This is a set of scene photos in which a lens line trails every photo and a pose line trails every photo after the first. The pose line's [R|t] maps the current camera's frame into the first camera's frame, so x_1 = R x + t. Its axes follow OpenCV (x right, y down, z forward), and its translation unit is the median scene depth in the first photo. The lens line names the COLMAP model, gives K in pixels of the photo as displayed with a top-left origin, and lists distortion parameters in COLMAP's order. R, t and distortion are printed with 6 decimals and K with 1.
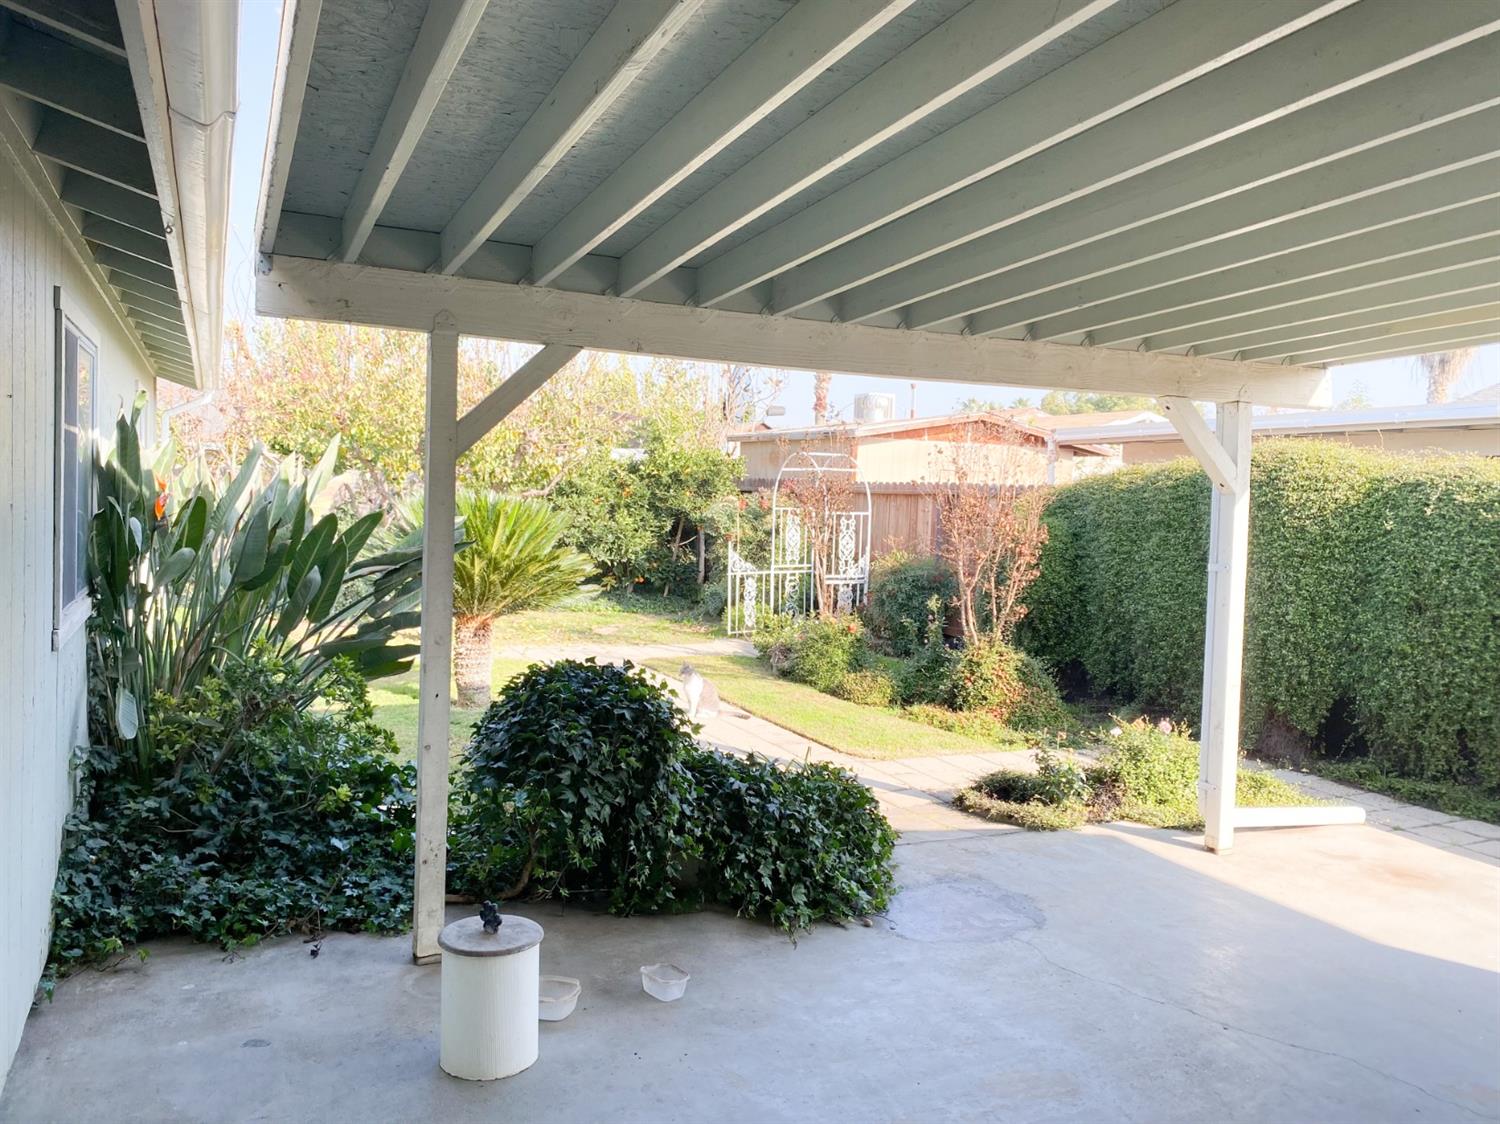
lens RADIAL K [[1138.0, 0, 750.0], [0, 1138.0, 562.0], [0, 0, 1]] dist [0.031172, -0.007097]
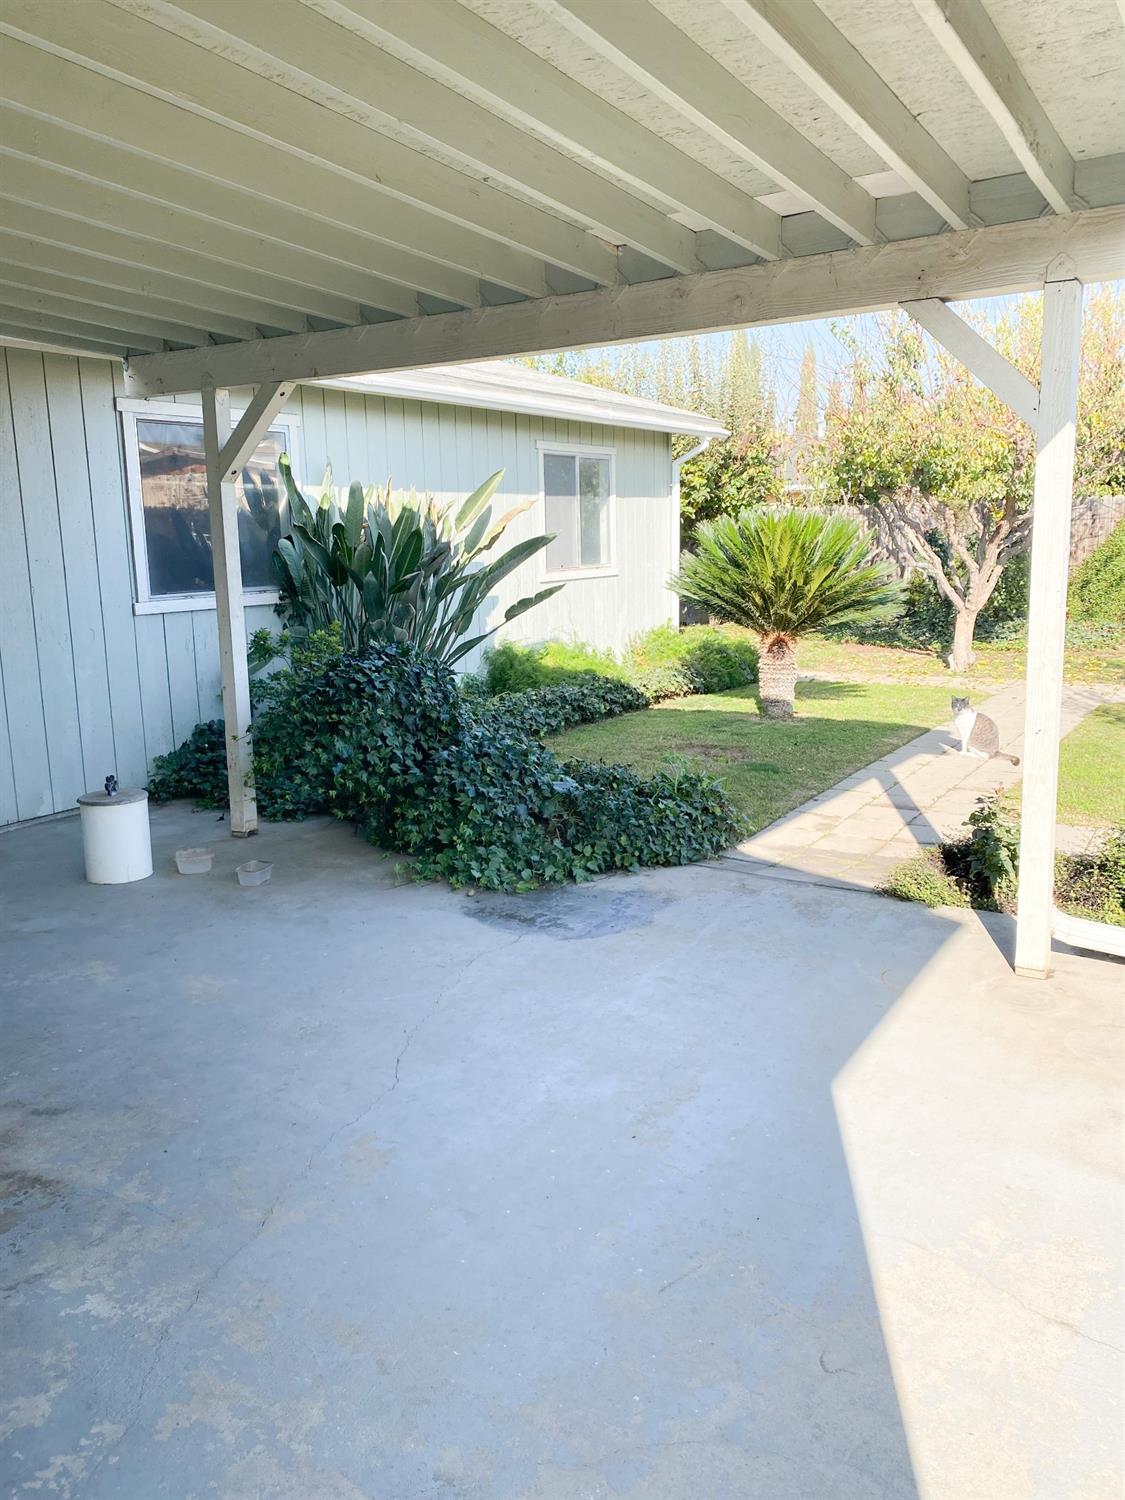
lens RADIAL K [[1138.0, 0, 560.2], [0, 1138.0, 735.5], [0, 0, 1]] dist [0.031172, -0.007097]
pose [[0.544042, 0.101455, -0.832902, 0.670030], [-0.006573, 0.993148, 0.116681, 0.029465], [0.839032, -0.058005, 0.540981, 0.331834]]
